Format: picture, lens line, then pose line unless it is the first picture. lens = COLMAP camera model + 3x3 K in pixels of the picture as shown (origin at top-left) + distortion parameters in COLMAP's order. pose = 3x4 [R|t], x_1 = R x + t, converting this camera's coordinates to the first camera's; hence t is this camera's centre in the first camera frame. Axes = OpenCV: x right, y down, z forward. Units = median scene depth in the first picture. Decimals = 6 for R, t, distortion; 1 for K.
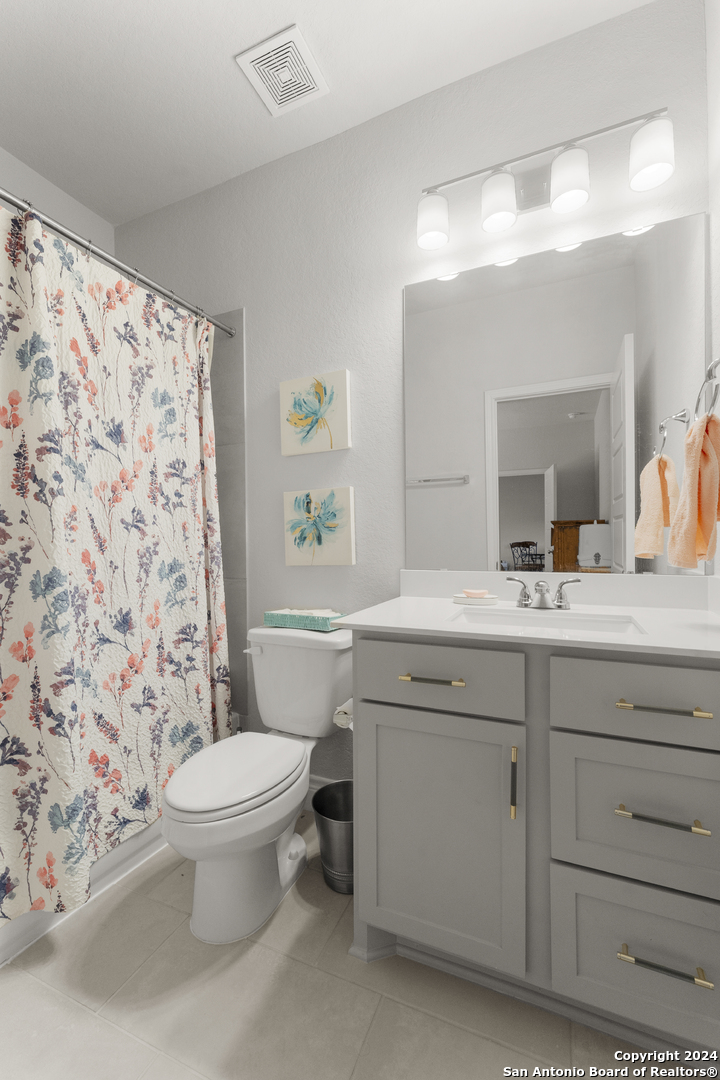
lens RADIAL K [[440.2, 0, 362.0], [0, 440.2, 543.1], [0, 0, 1]] dist [0.001454, 0.000199]
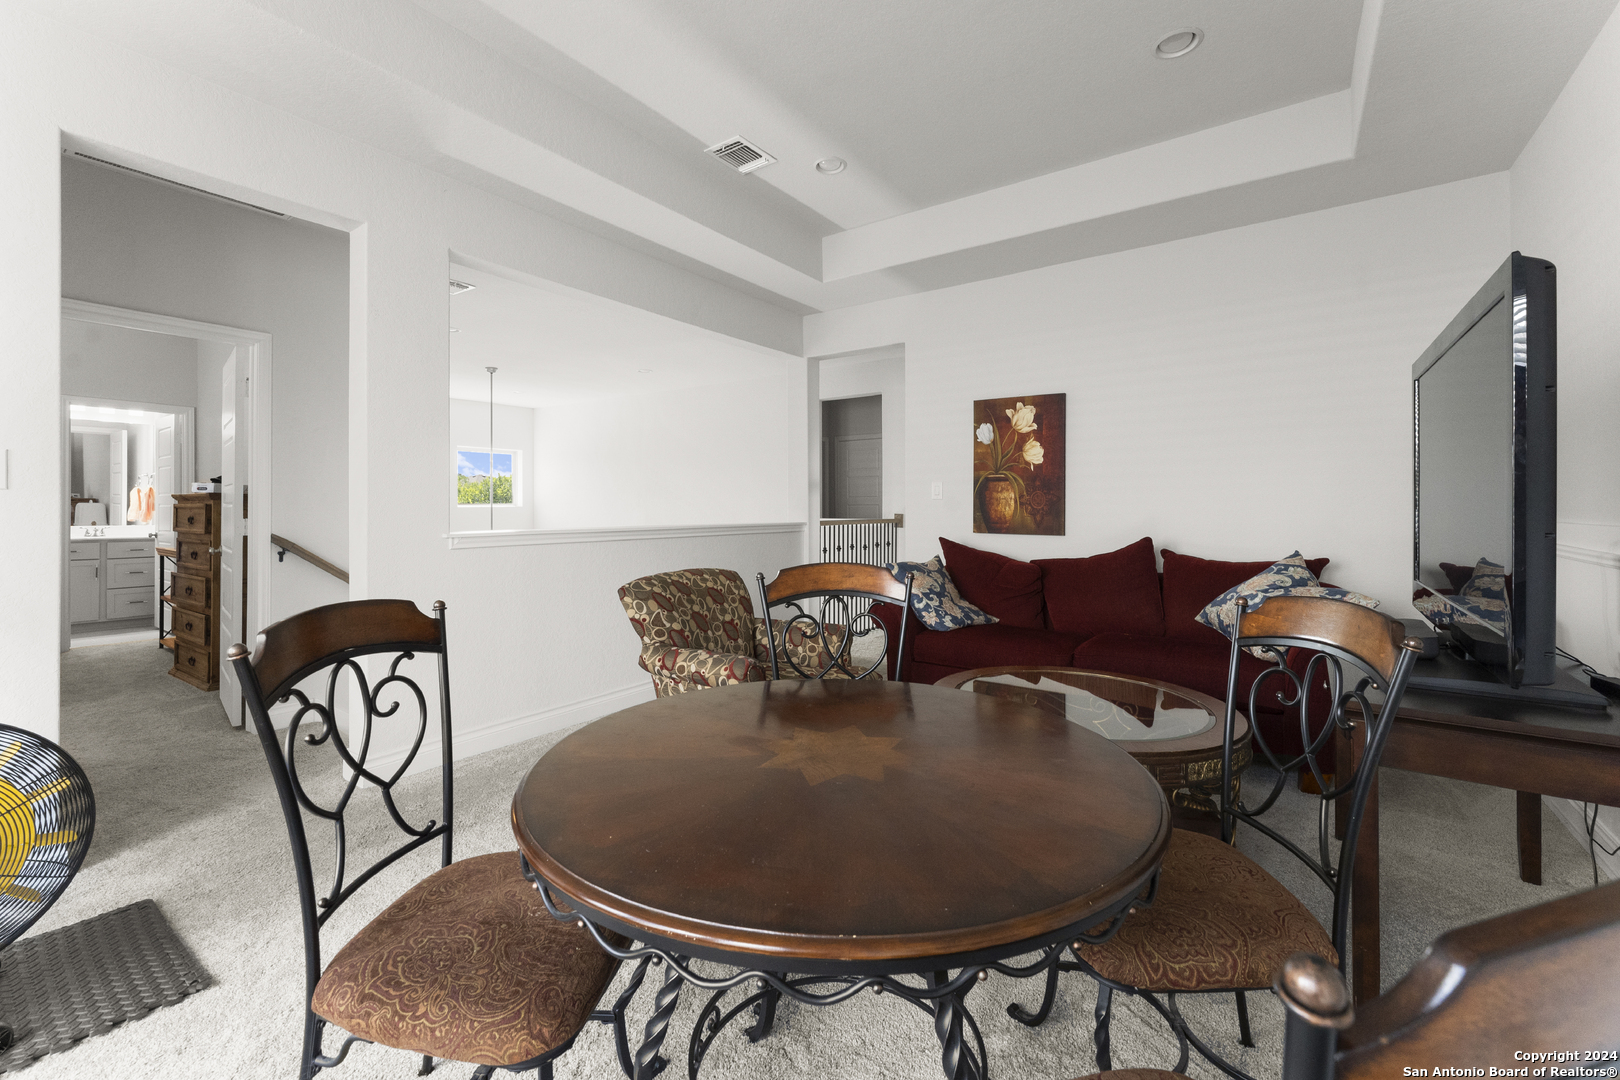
lens RADIAL K [[660.2, 0, 810.2], [0, 660.2, 529.1], [0, 0, 1]] dist [0.001454, 0.000199]
pose [[0.194016, -0.007069, 0.980973, -2.772519], [0.008028, 0.999952, 0.005618, 0.091084], [-0.980965, 0.006785, 0.194064, -4.236675]]
